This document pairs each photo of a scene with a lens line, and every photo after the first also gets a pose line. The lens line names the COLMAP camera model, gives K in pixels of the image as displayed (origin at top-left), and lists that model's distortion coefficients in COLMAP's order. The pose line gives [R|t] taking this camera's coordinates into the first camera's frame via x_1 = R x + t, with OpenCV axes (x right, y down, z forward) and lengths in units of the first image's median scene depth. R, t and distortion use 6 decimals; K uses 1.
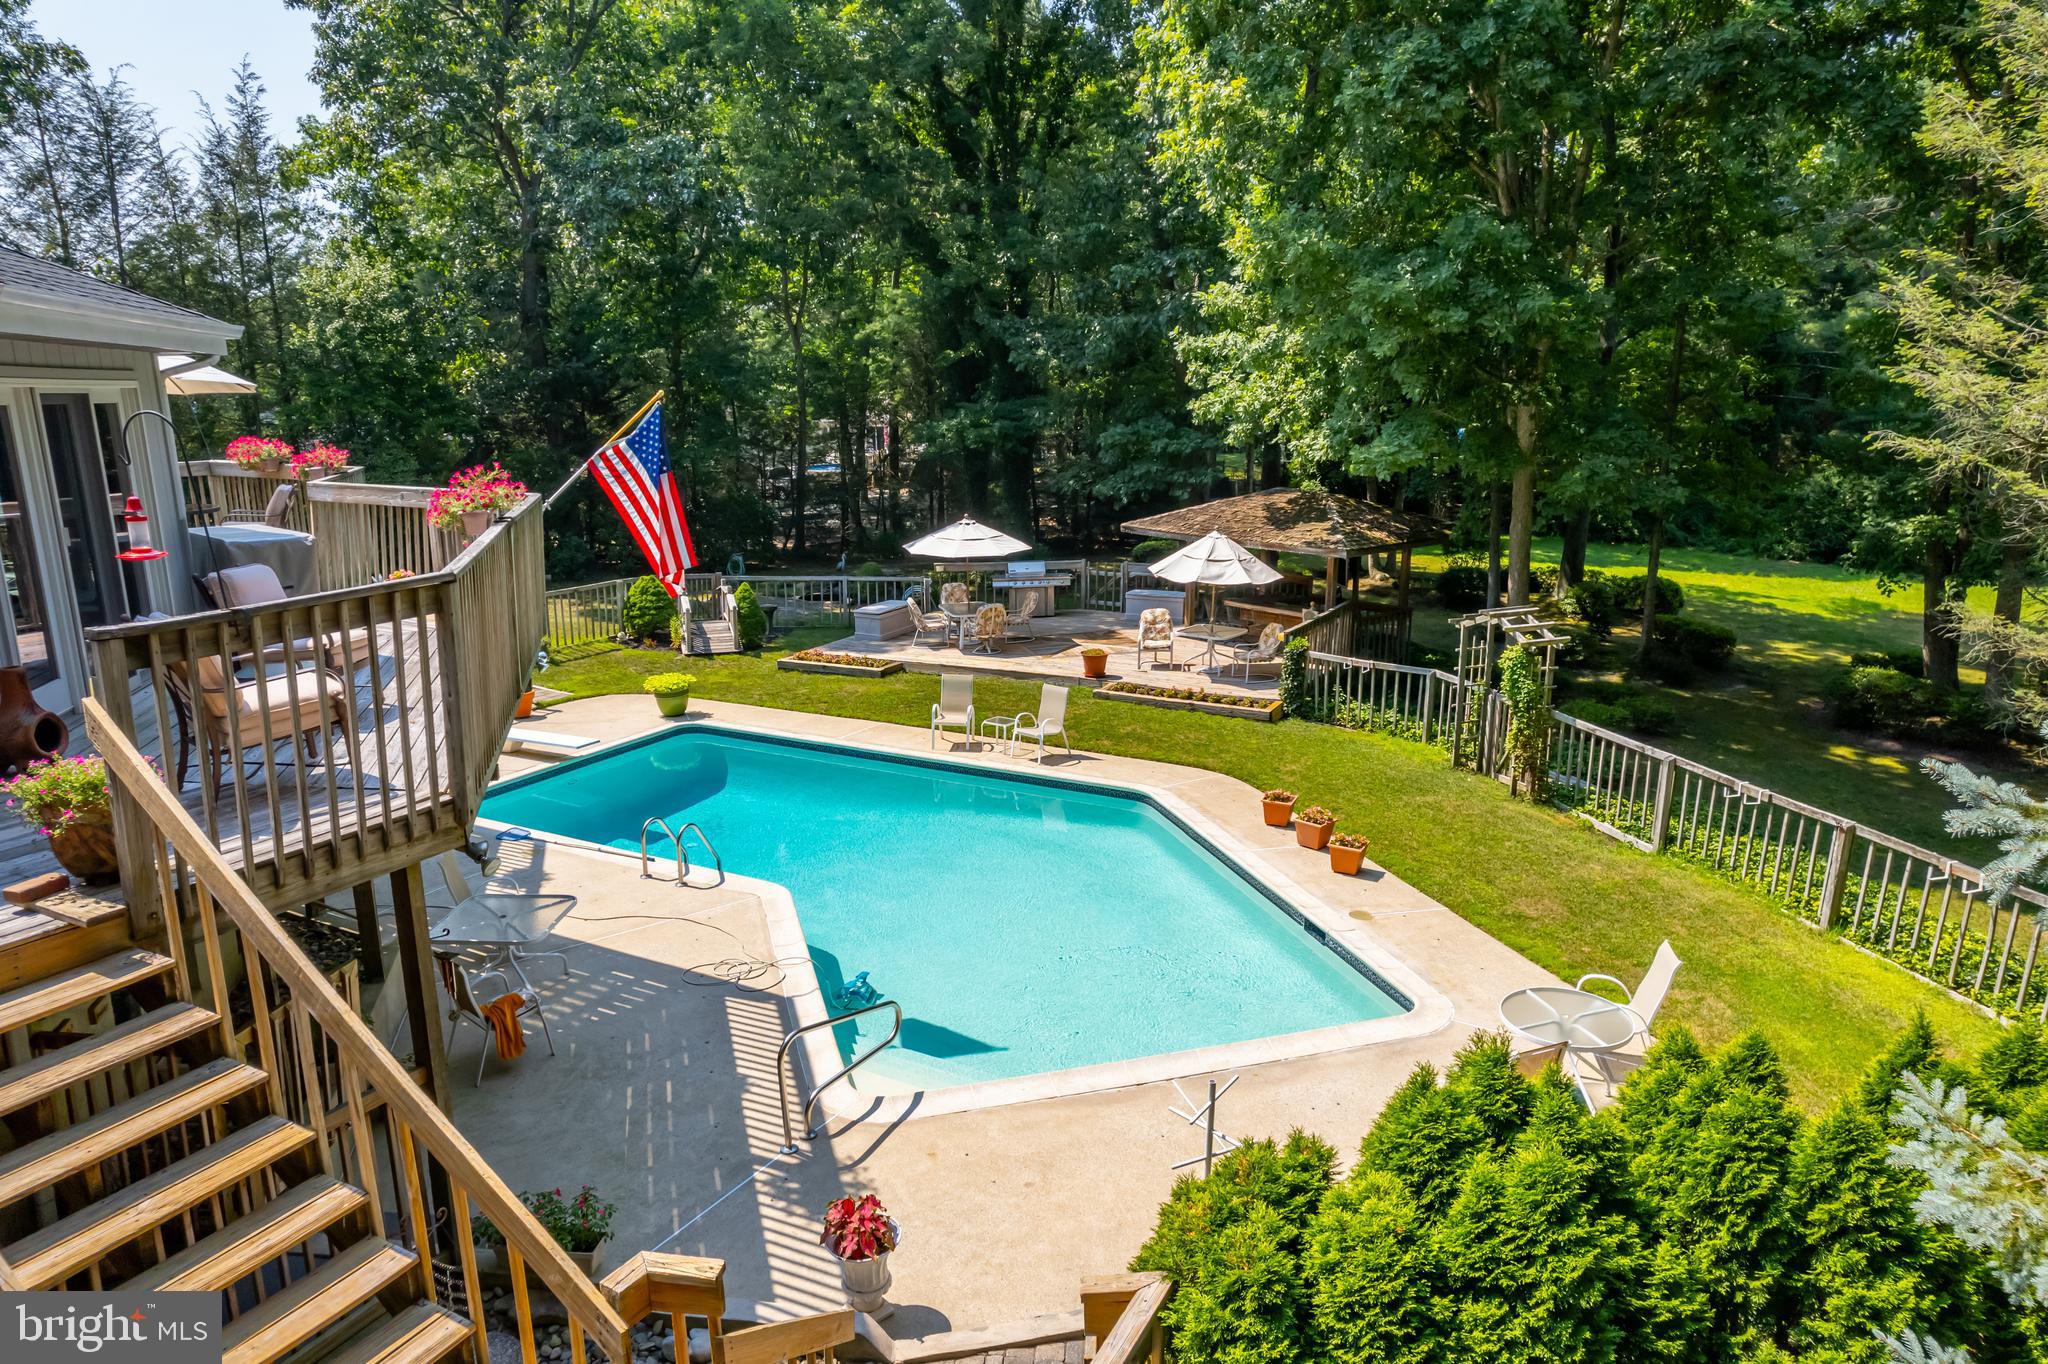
lens RADIAL K [[1309.4, 0, 1027.7], [0, 1309.4, 672.2], [0, 0, 1]] dist [-0.057910, 0.056564]
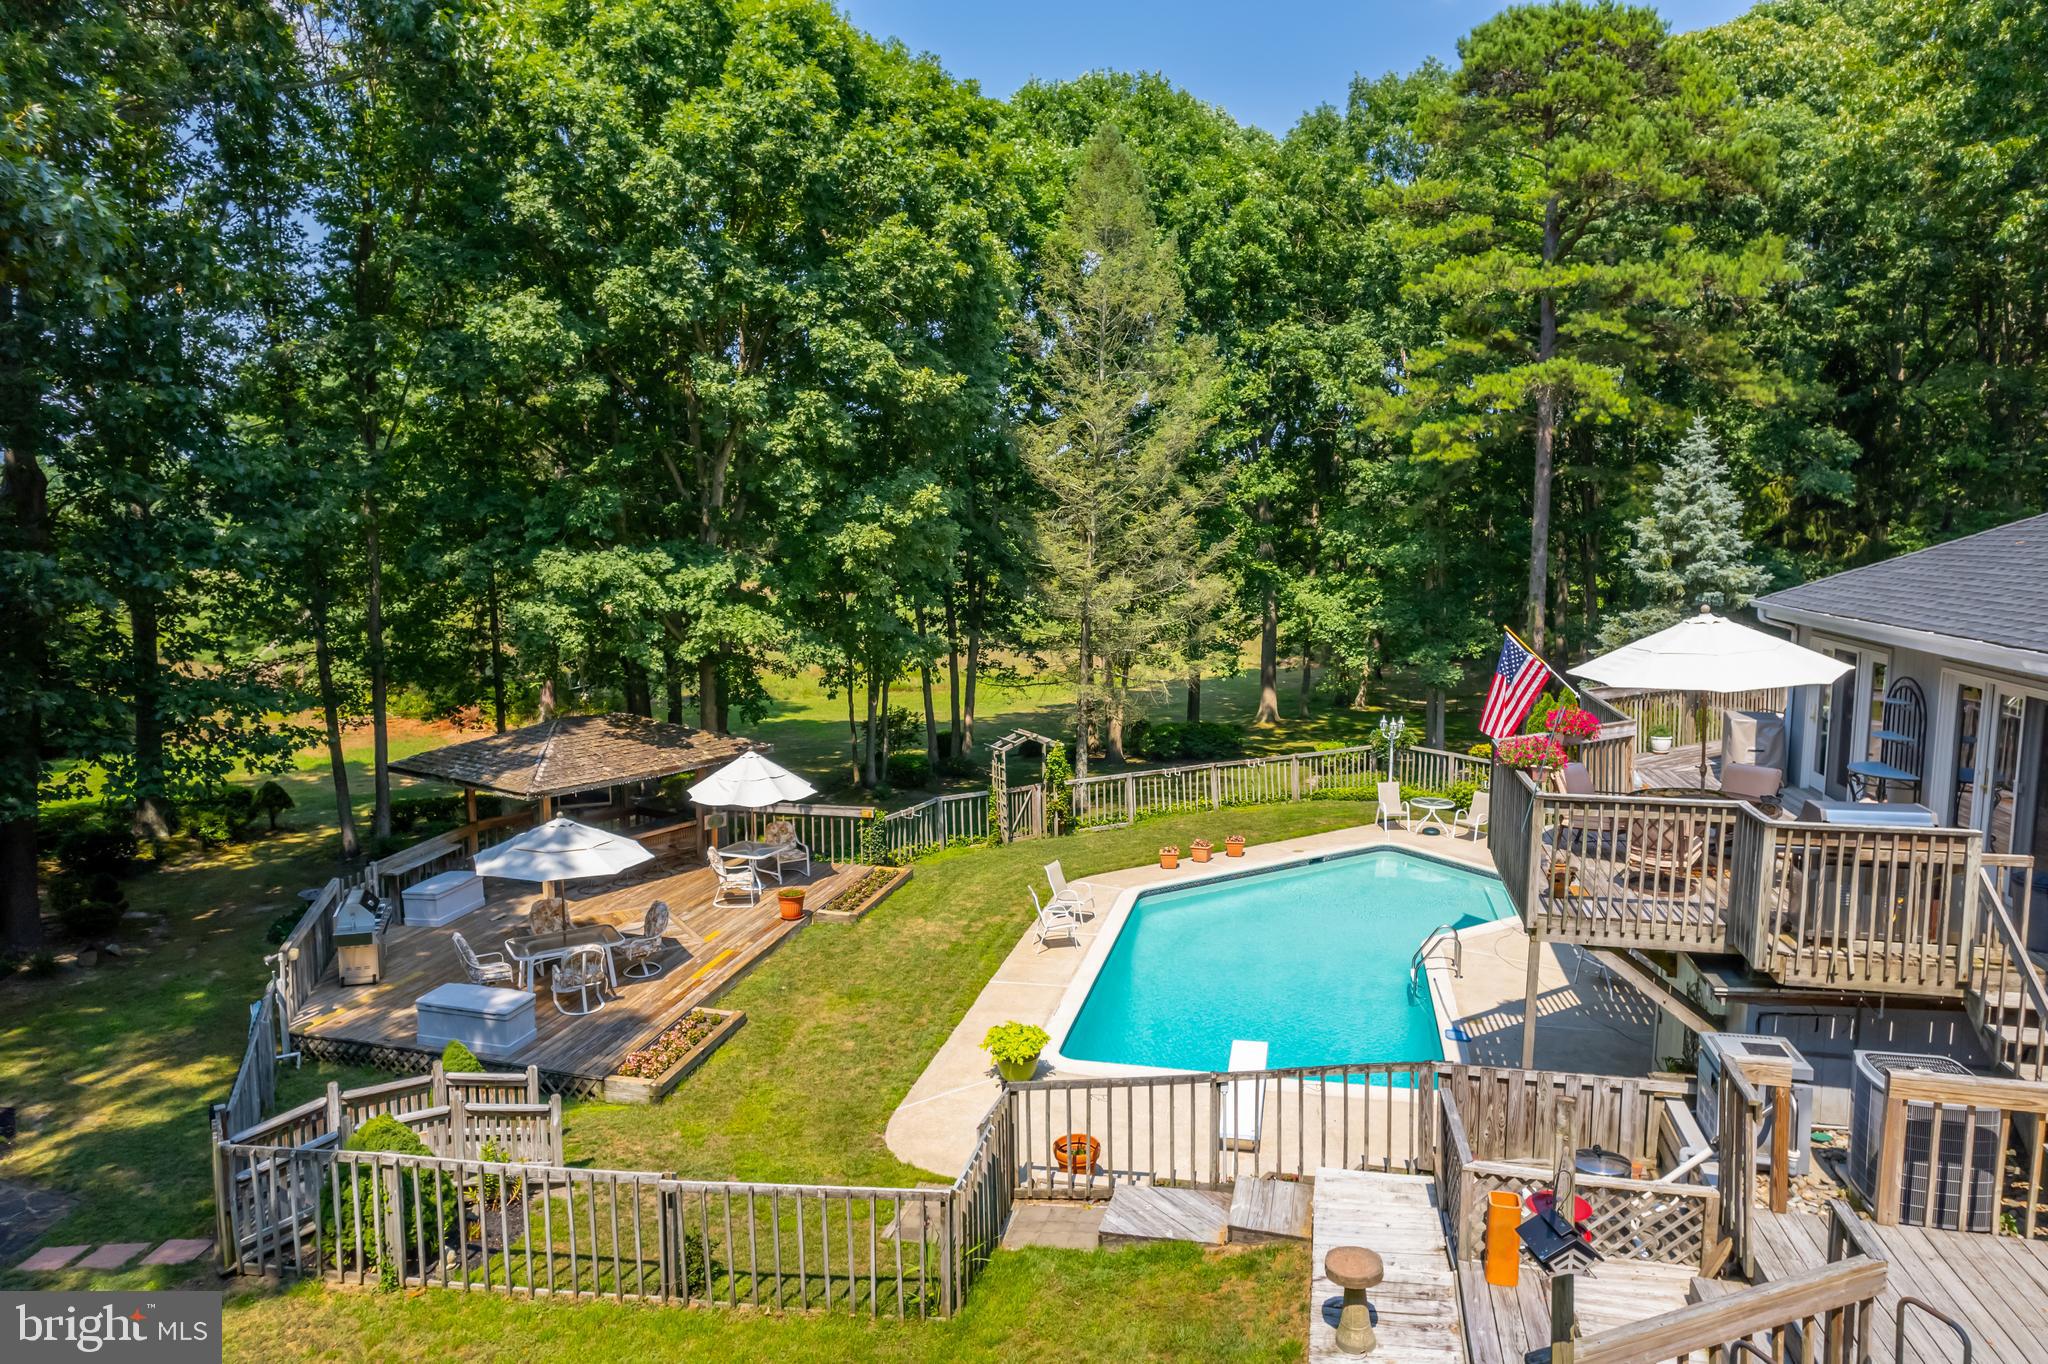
lens RADIAL K [[1309.4, 0, 1025.7], [0, 1309.4, 668.9], [0, 0, 1]] dist [-0.057910, 0.056564]
pose [[-0.271846, -0.099470, 0.957186, -0.943075], [0.207168, 0.965274, 0.159147, -0.304434], [-0.939777, 0.241561, -0.241799, 1.099147]]
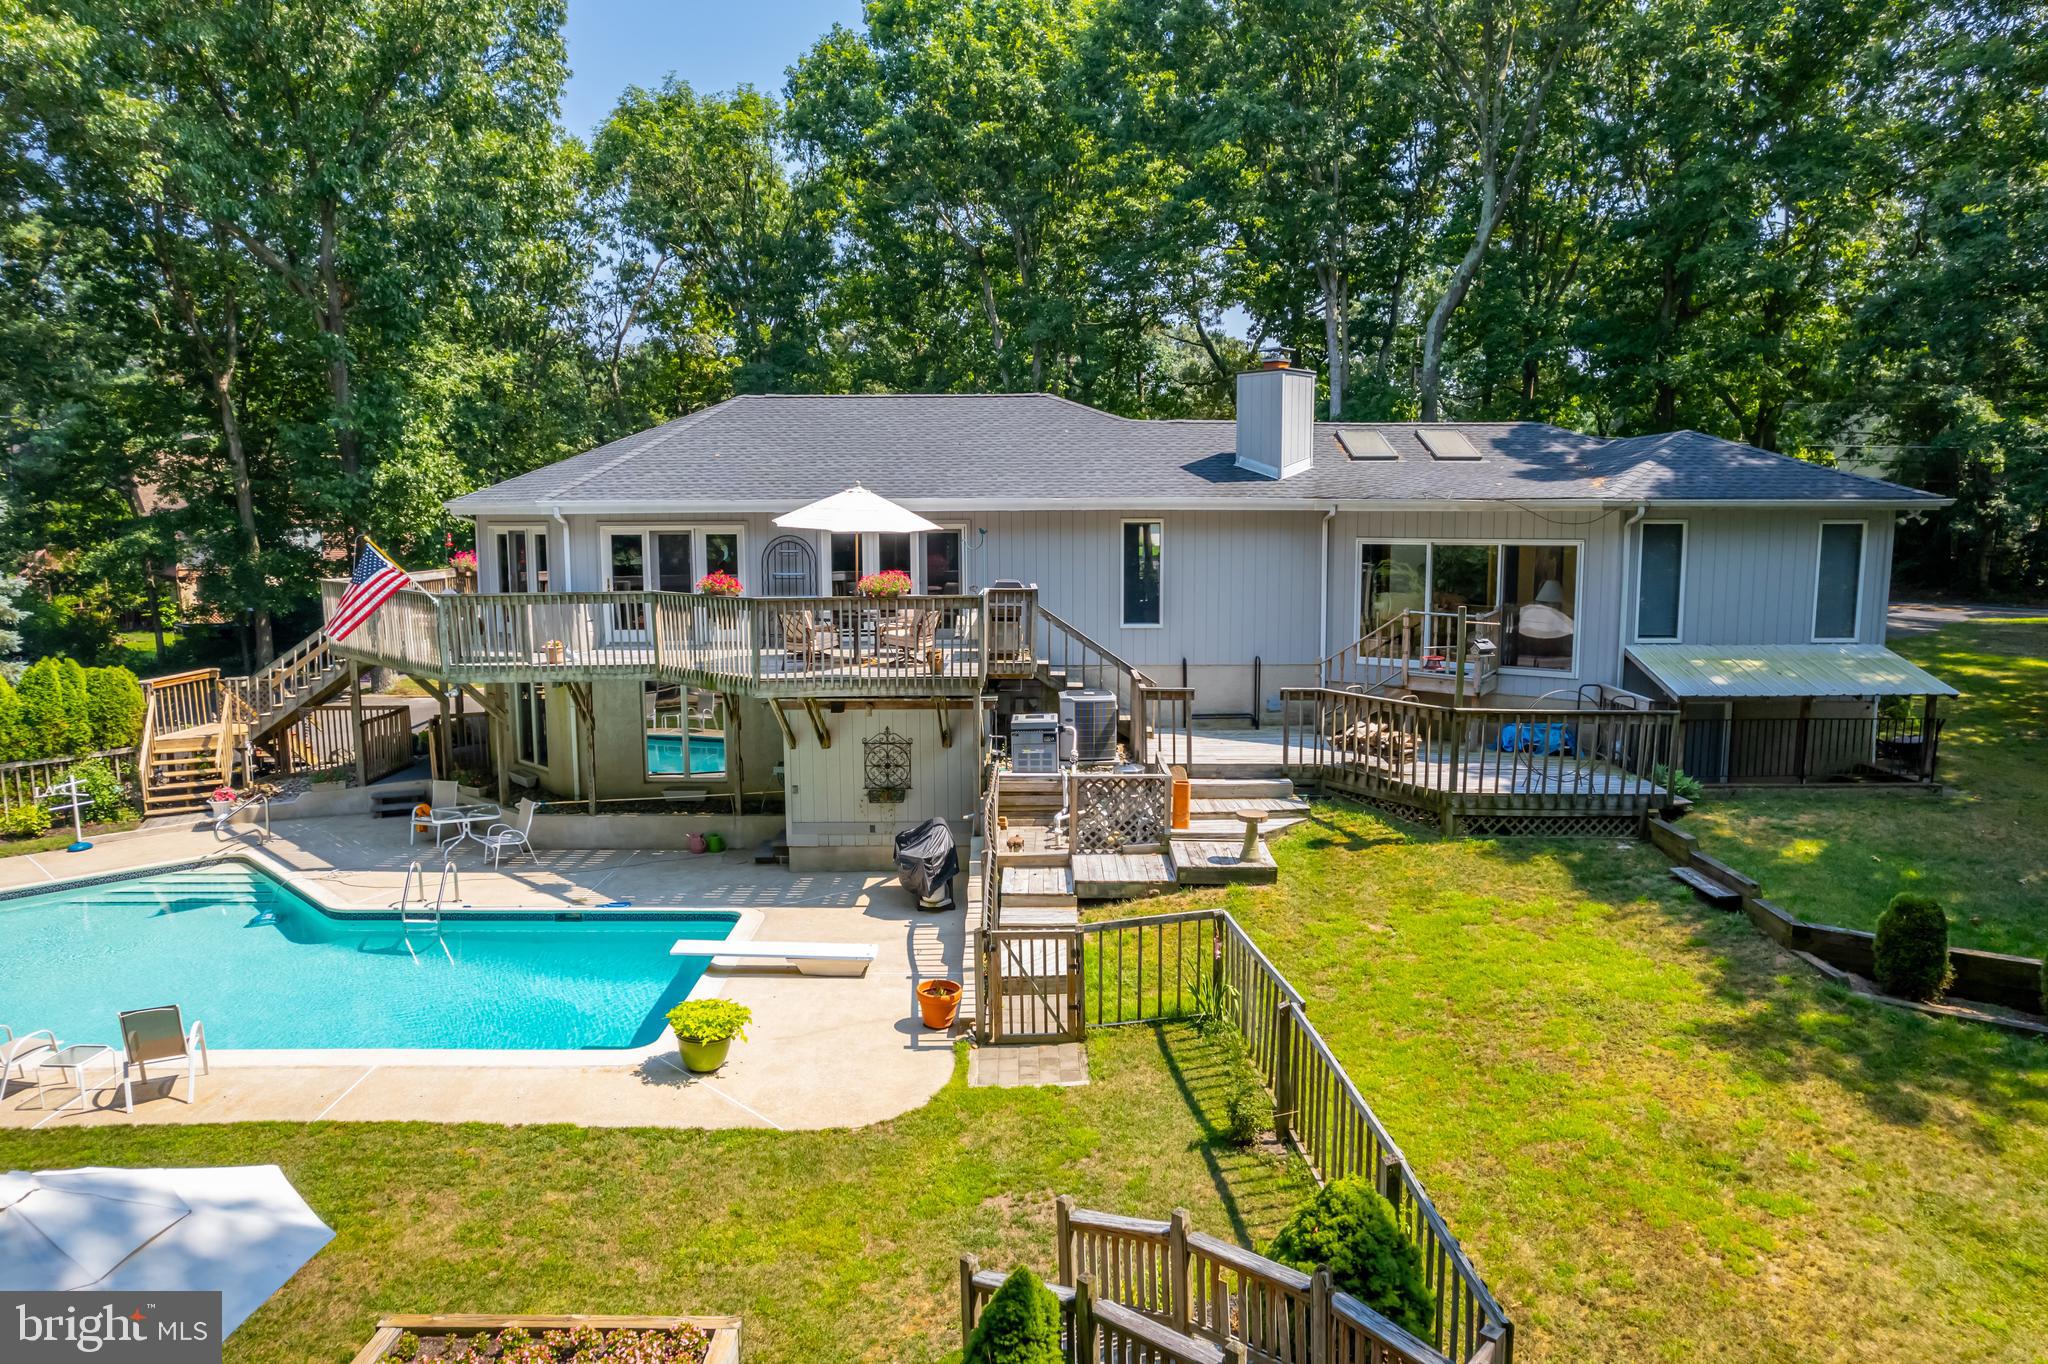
lens RADIAL K [[1309.4, 0, 1023.2], [0, 1309.4, 678.3], [0, 0, 1]] dist [-0.057910, 0.056564]
pose [[-0.872619, 0.069273, -0.483464, -0.115911], [-0.094946, 0.946944, 0.307055, -0.332341], [0.479083, 0.313845, -0.819744, 1.485607]]
